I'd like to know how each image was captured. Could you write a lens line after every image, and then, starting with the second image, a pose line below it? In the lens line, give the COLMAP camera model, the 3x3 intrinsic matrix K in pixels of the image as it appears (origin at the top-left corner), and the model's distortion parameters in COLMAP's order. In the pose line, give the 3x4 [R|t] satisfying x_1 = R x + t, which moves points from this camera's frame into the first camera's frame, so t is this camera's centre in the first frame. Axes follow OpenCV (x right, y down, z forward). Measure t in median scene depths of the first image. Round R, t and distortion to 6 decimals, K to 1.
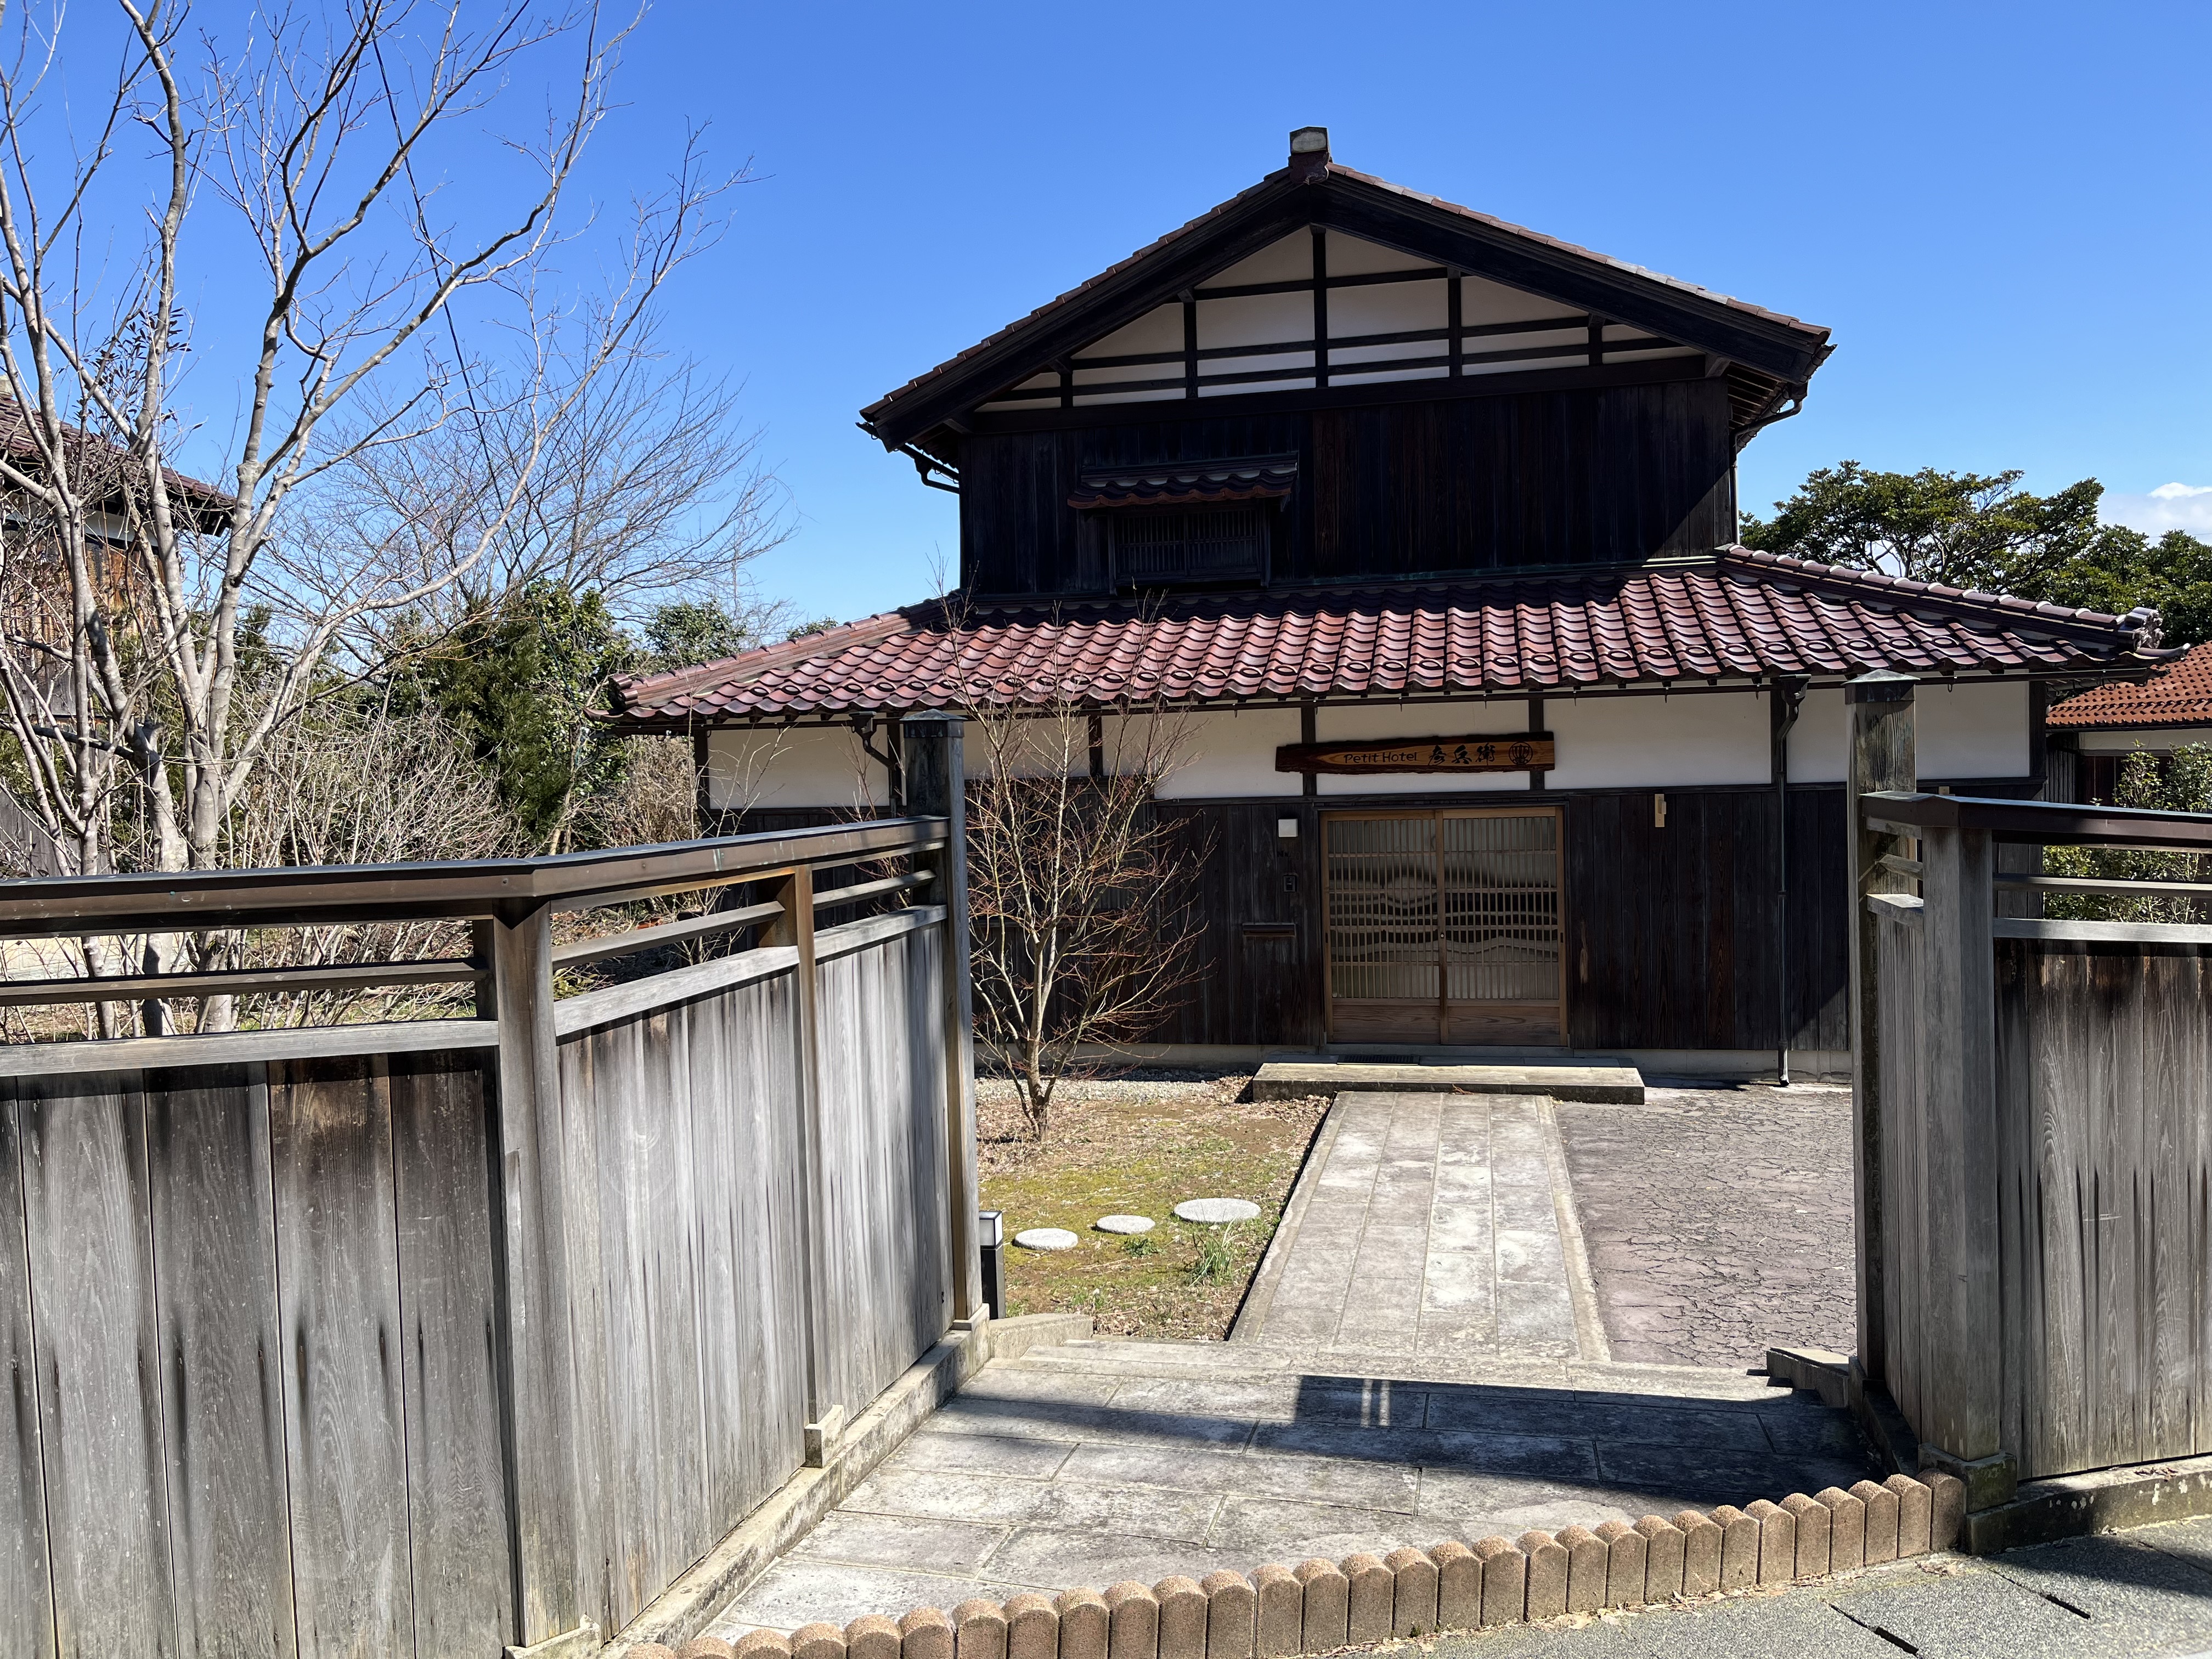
lens RADIAL K [[1670.5, 0, 1109.3], [0, 1670.5, 830.1], [0, 0, 1]] dist [0.078590, -0.108128]
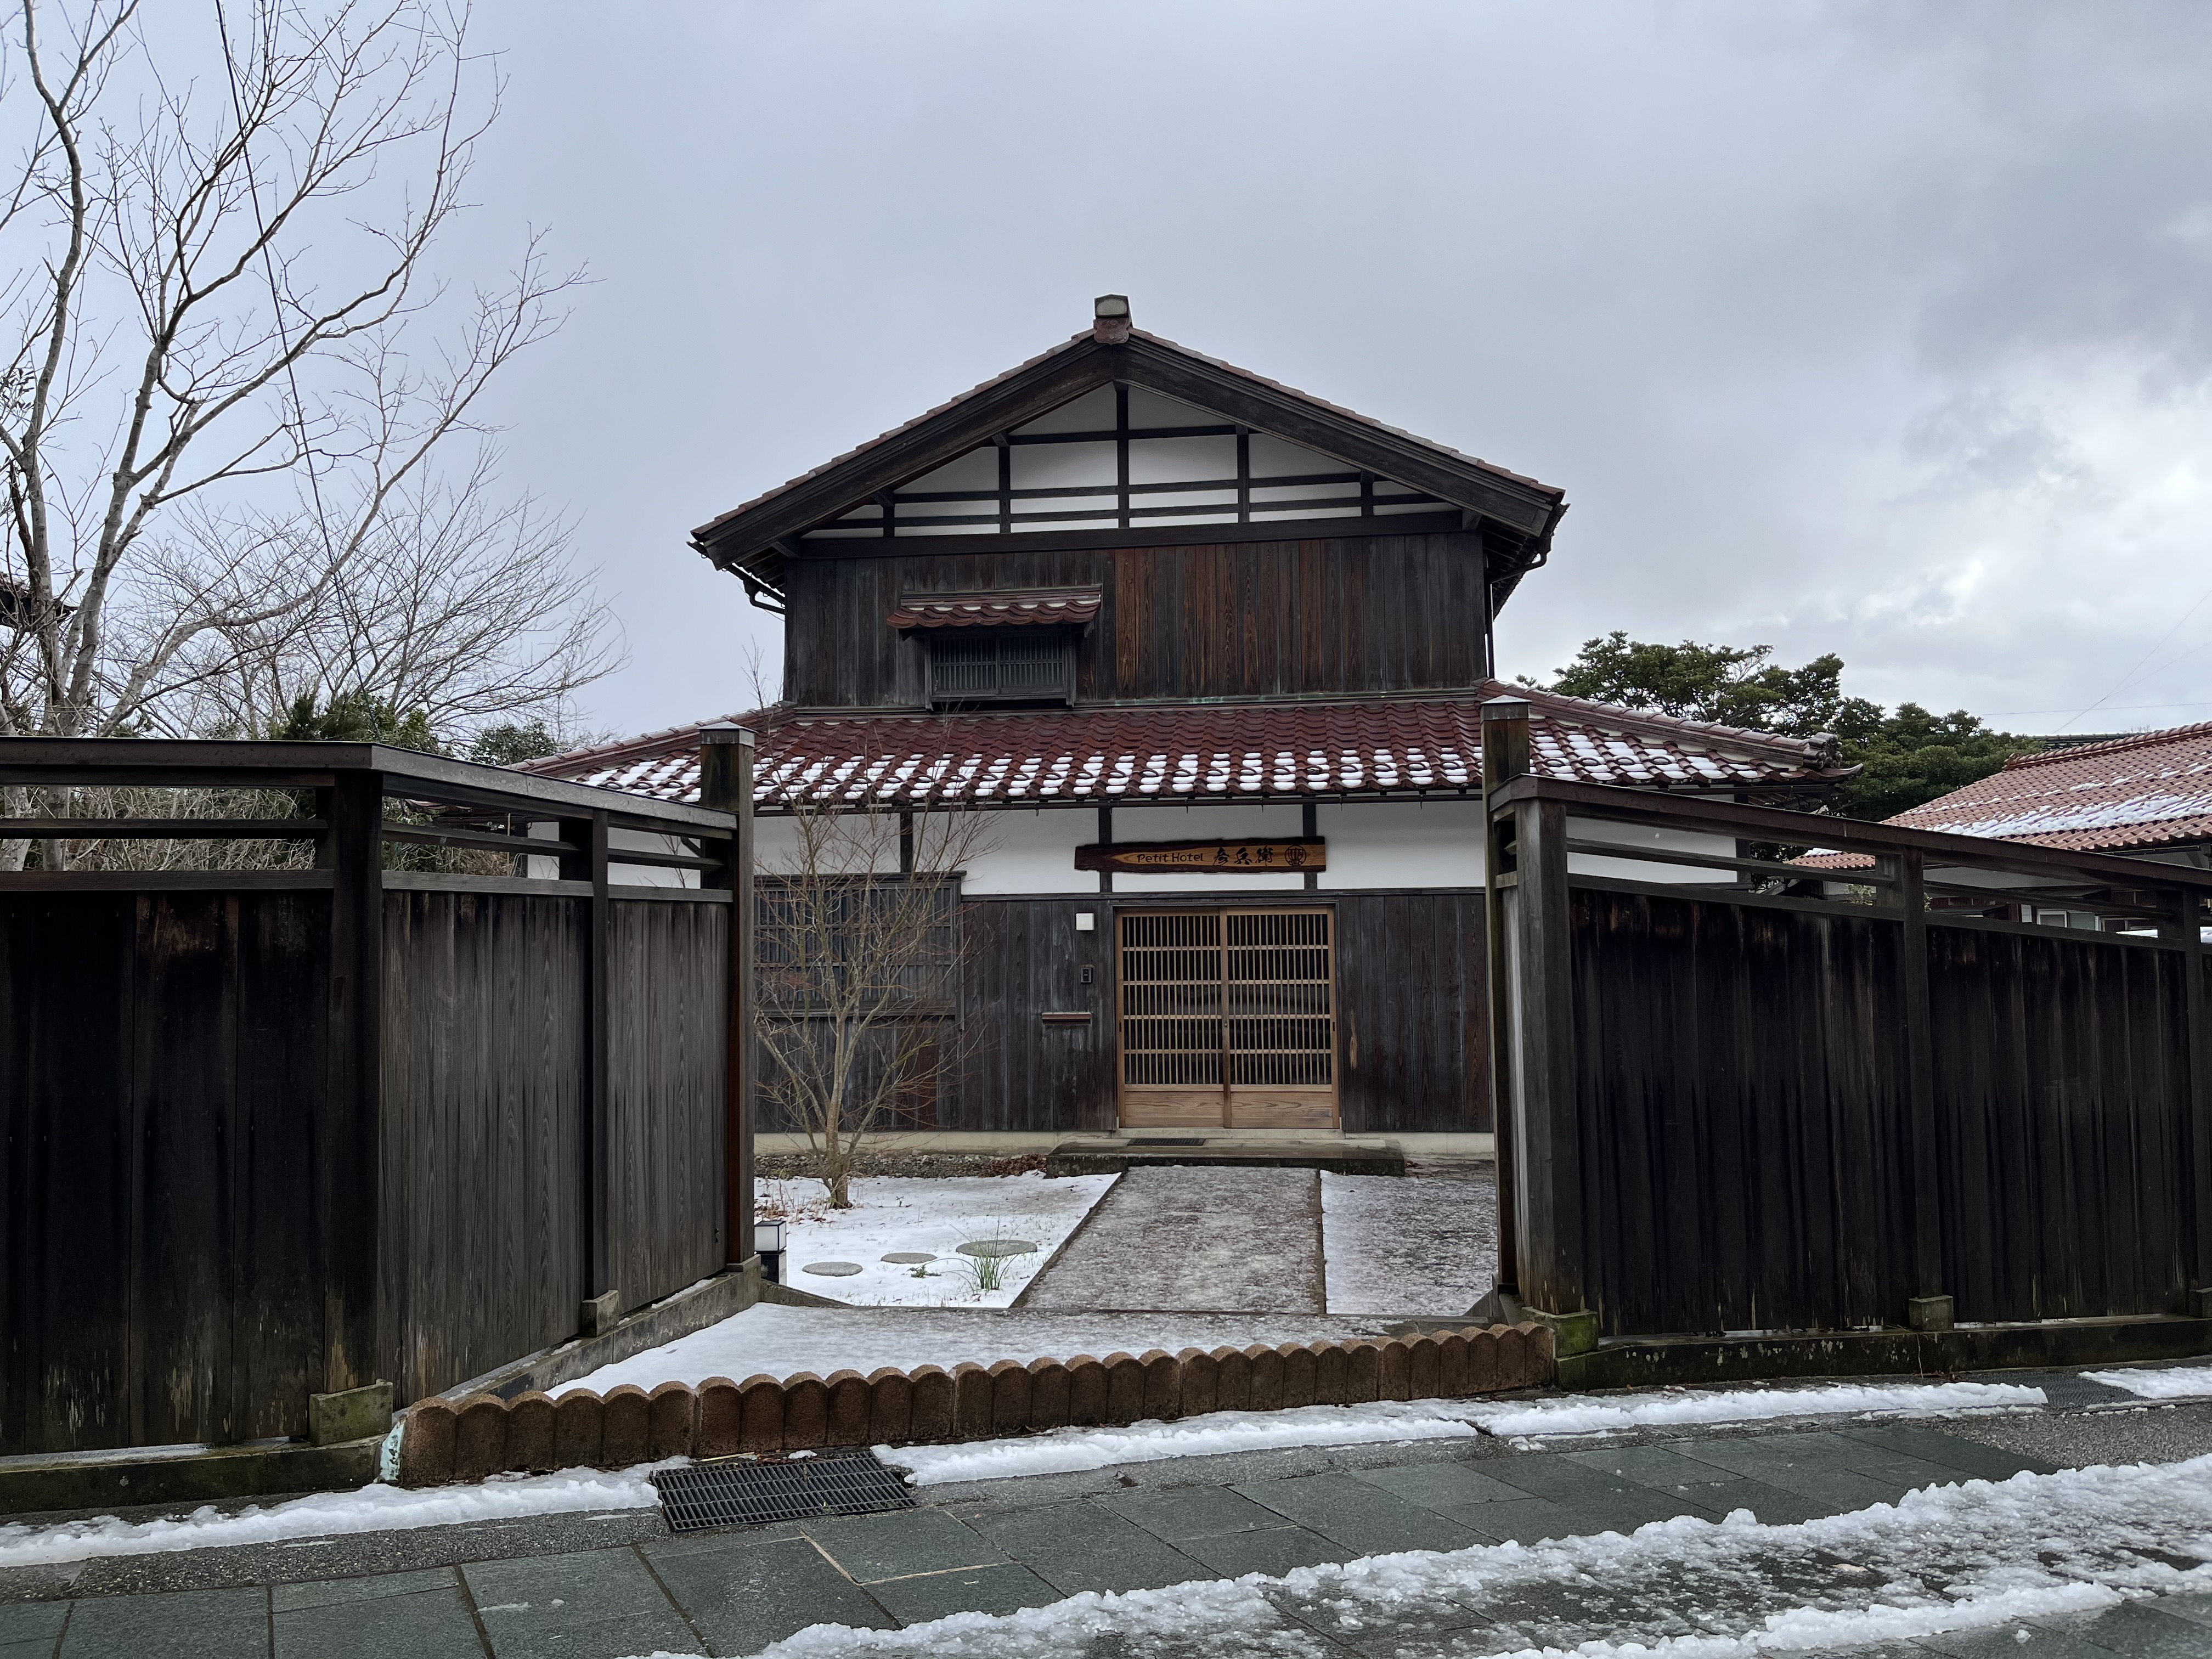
lens RADIAL K [[1670.5, 0, 1109.3], [0, 1670.5, 830.1], [0, 0, 1]] dist [0.078590, -0.108128]
pose [[0.995204, 0.021005, 0.095542, 0.029098], [-0.011309, 0.994831, -0.100909, 0.071582], [-0.097168, 0.099345, 0.990297, -0.098483]]
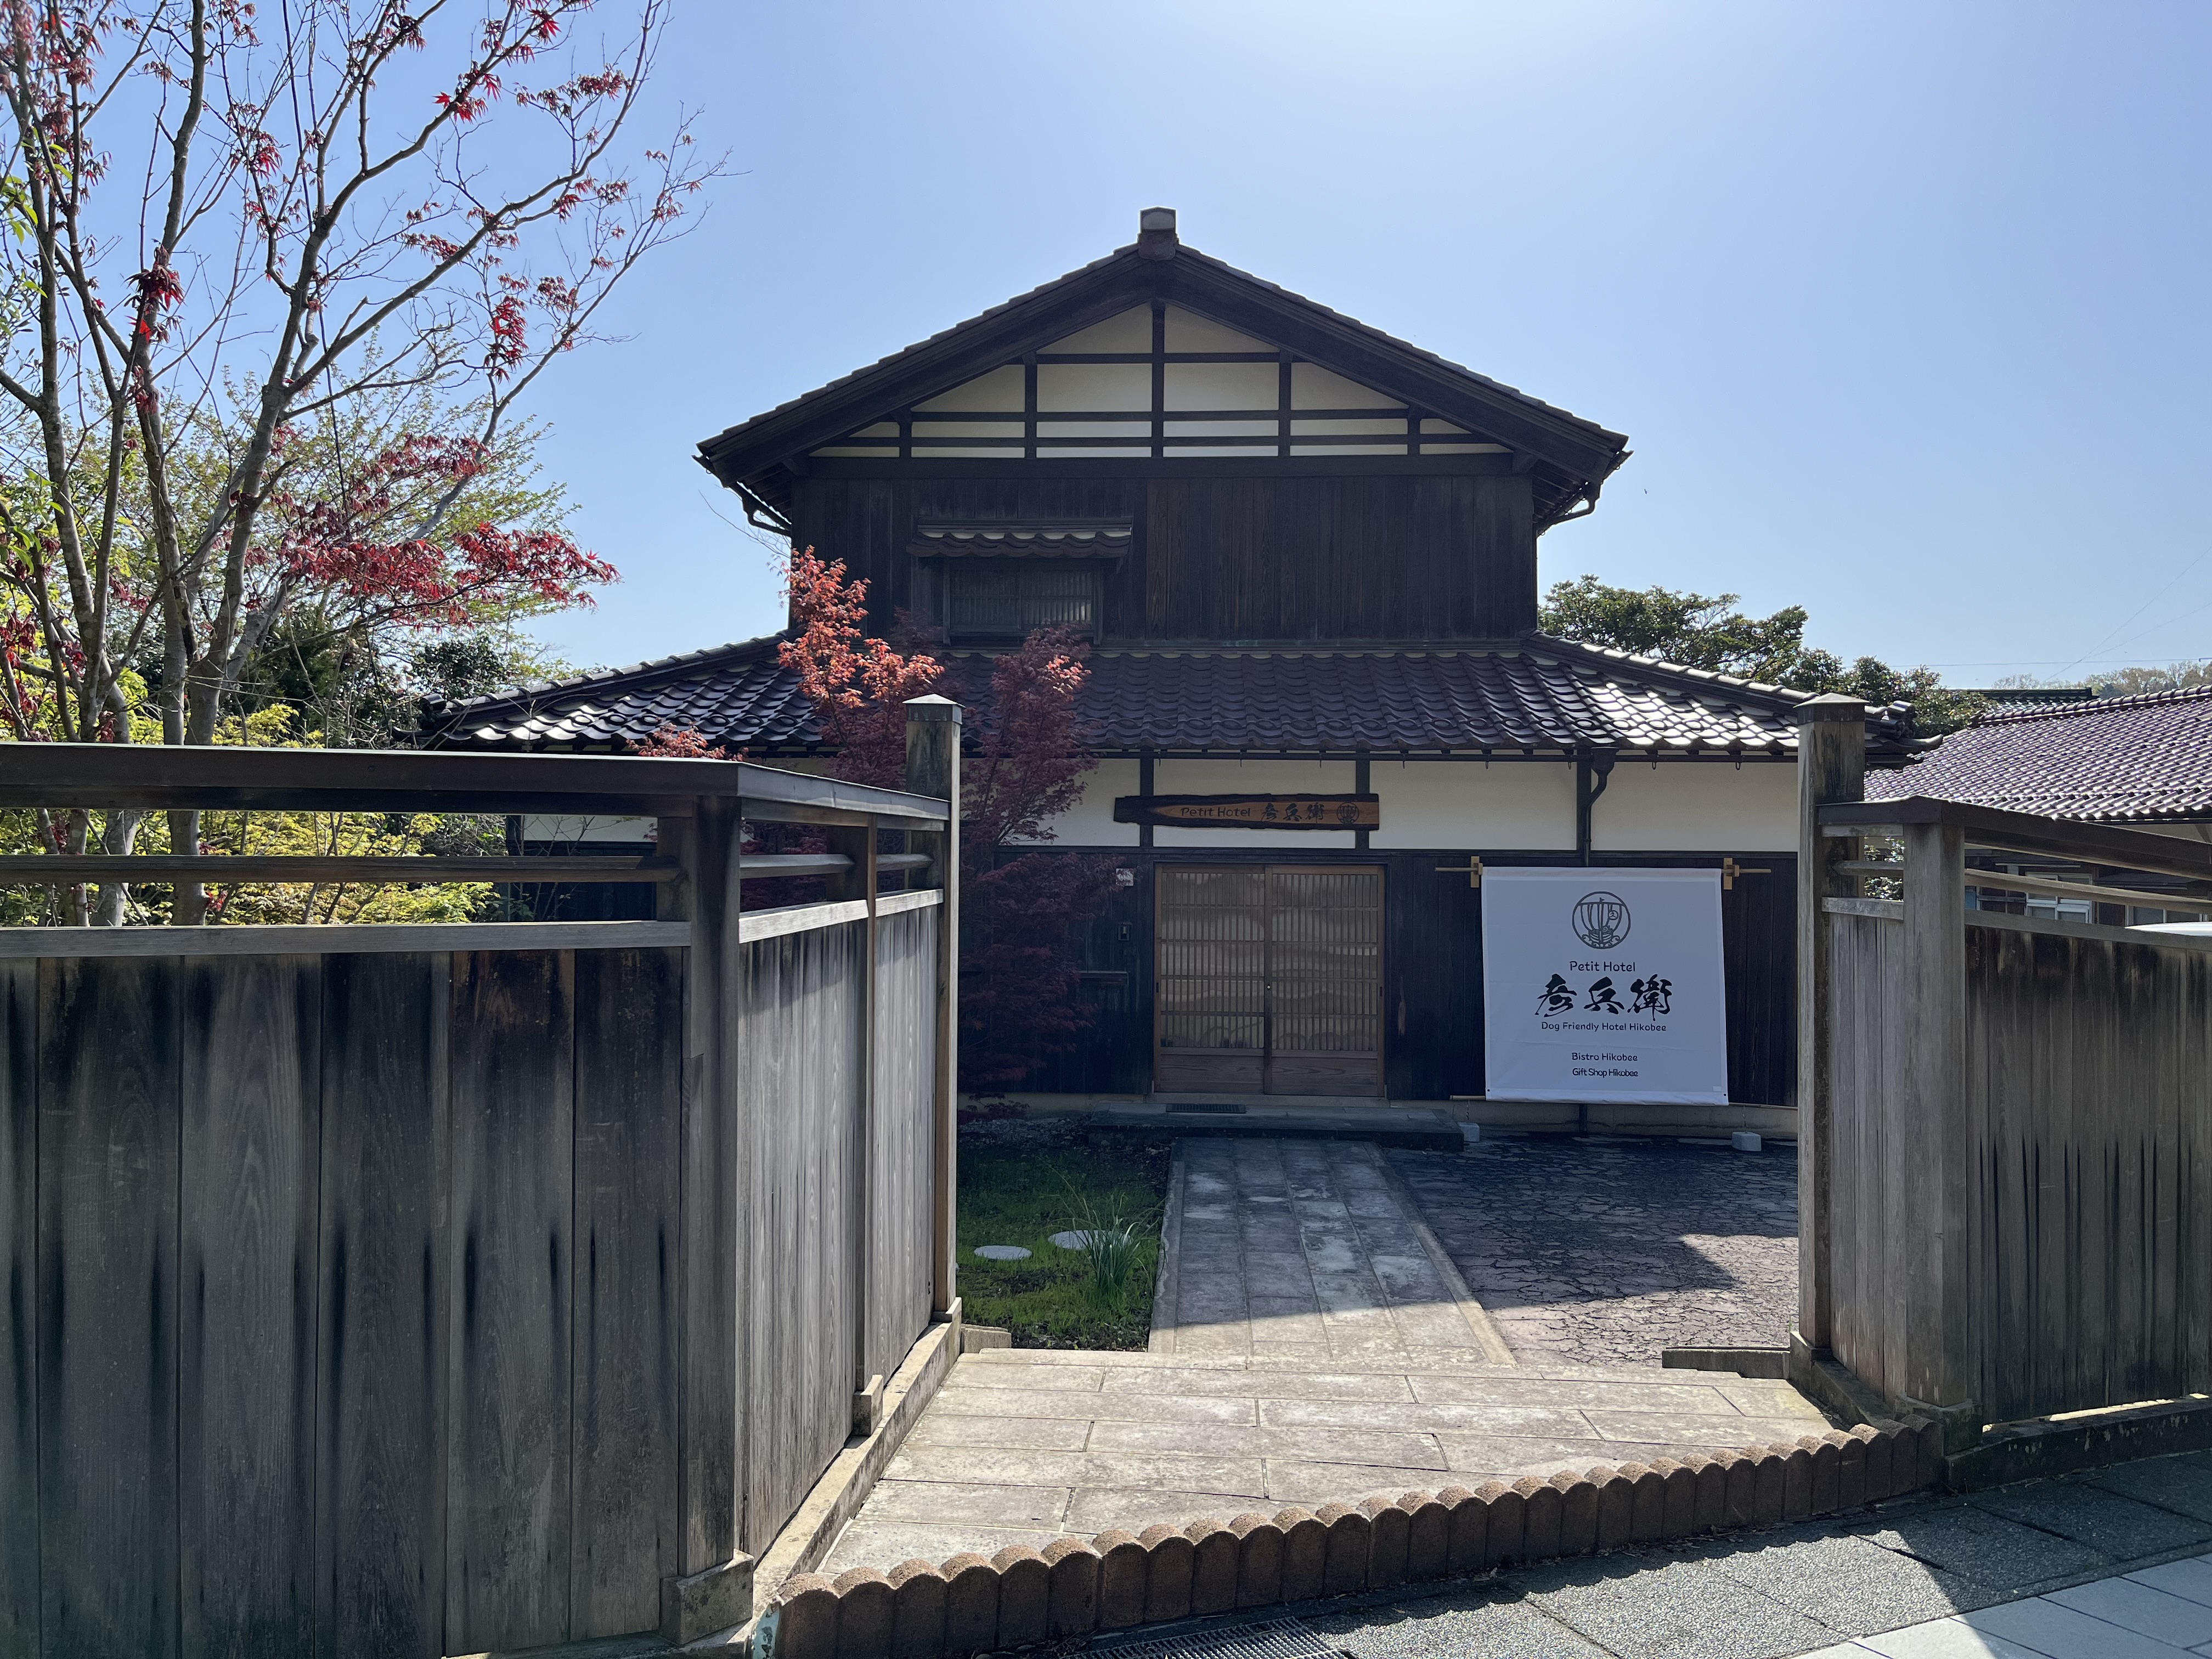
lens RADIAL K [[1673.7, 0, 1111.9], [0, 1673.7, 823.7], [0, 0, 1]] dist [0.069029, -0.083337]
pose [[0.986067, 0.040048, 0.161454, -0.099247], [-0.031101, 0.997857, -0.057571, 0.037084], [-0.163414, 0.051747, 0.985200, -0.002193]]
